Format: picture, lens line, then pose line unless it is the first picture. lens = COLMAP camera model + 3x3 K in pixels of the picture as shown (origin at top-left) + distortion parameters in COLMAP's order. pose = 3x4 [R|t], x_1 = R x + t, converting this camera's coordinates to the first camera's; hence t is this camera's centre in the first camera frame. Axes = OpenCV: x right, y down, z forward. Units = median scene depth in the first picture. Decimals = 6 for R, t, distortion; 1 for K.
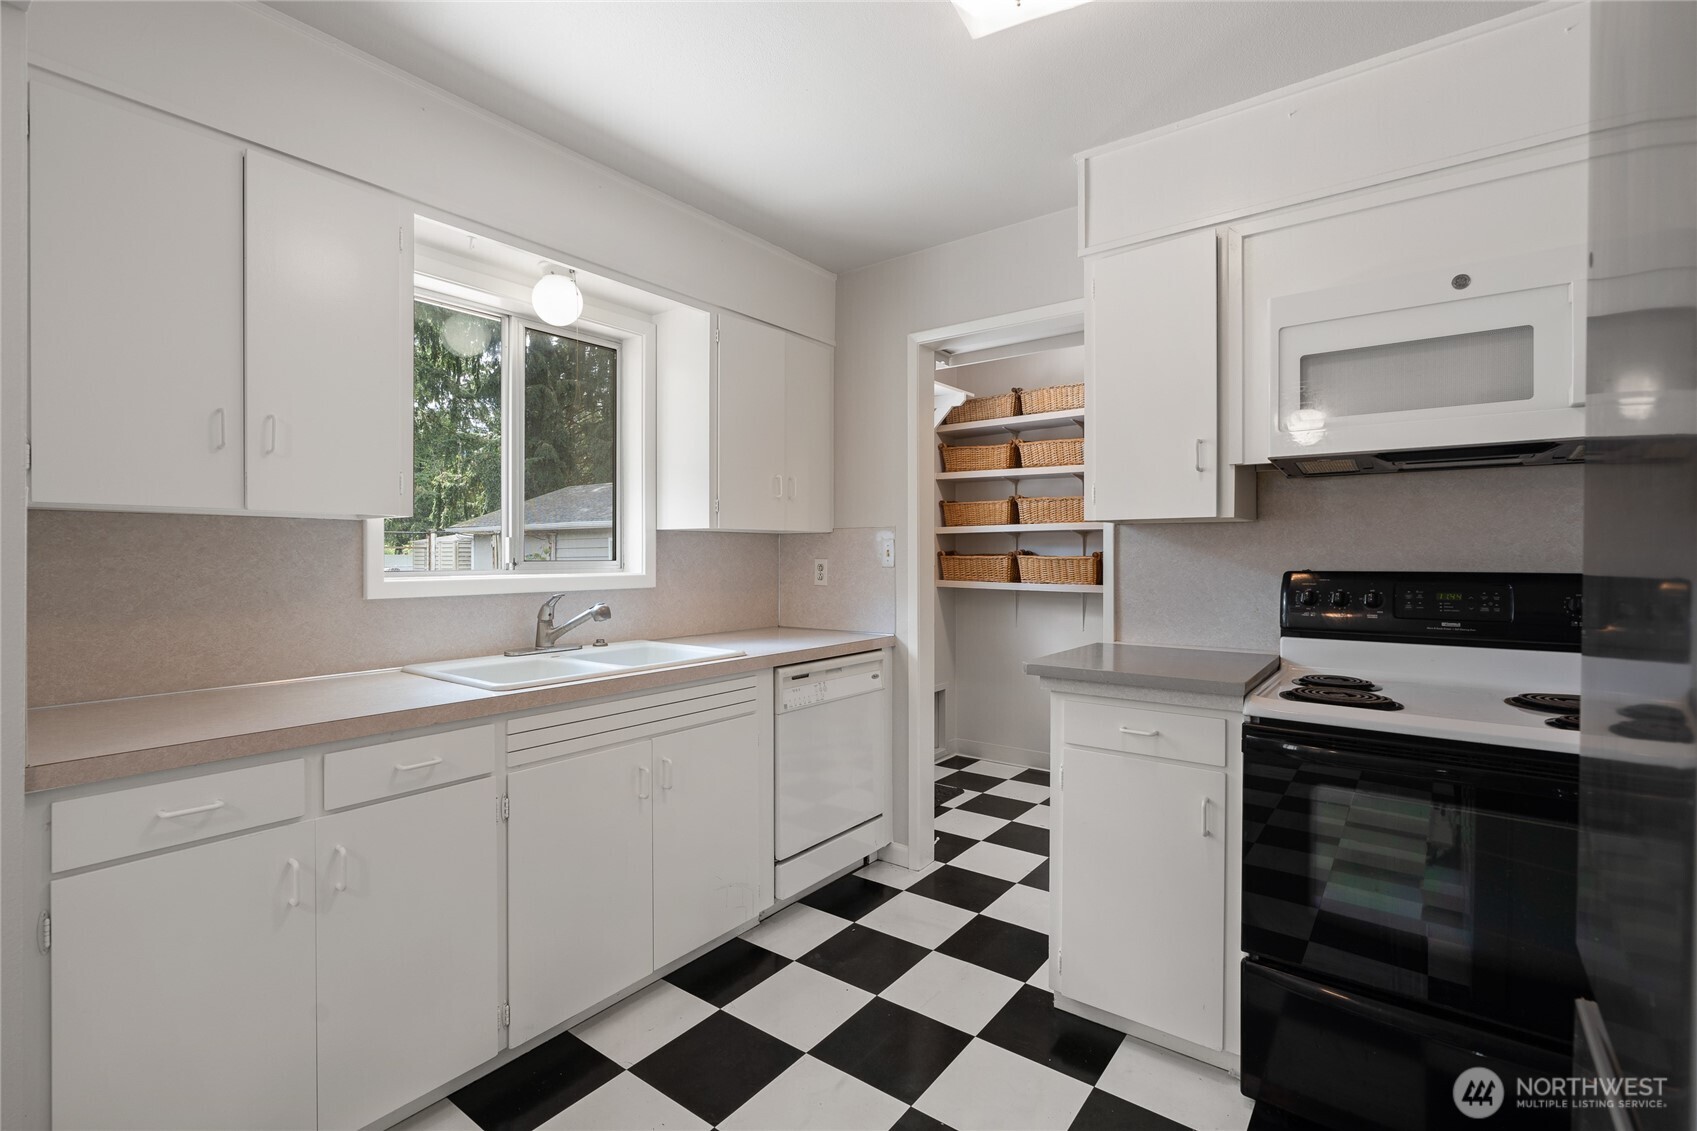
lens RADIAL K [[778.1, 0, 838.9], [0, 778.1, 559.6], [0, 0, 1]] dist [-0.001759, 0.000772]
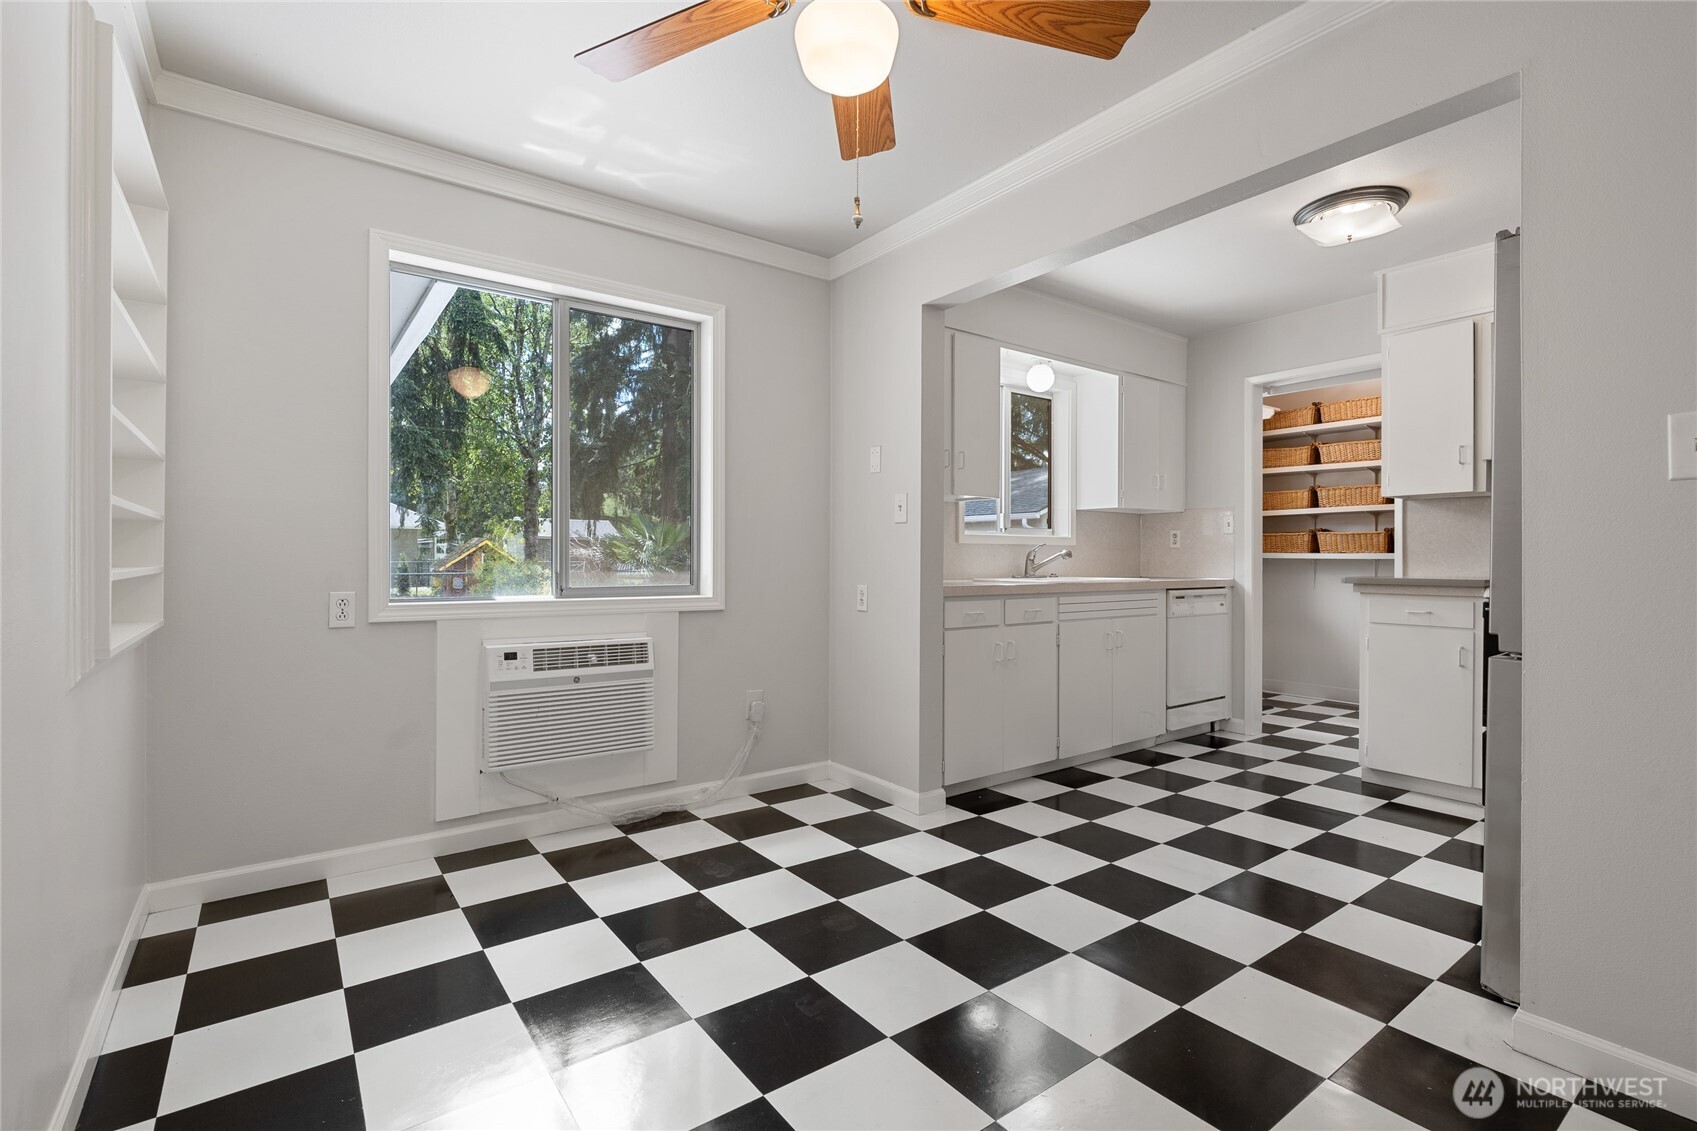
lens RADIAL K [[778.1, 0, 856.6], [0, 778.1, 558.4], [0, 0, 1]] dist [-0.001759, 0.000772]
pose [[0.962672, 0.003061, -0.270655, -0.217786], [-0.004389, 0.999981, -0.004301, 0.066031], [0.270637, 0.005328, 0.962667, -0.623552]]
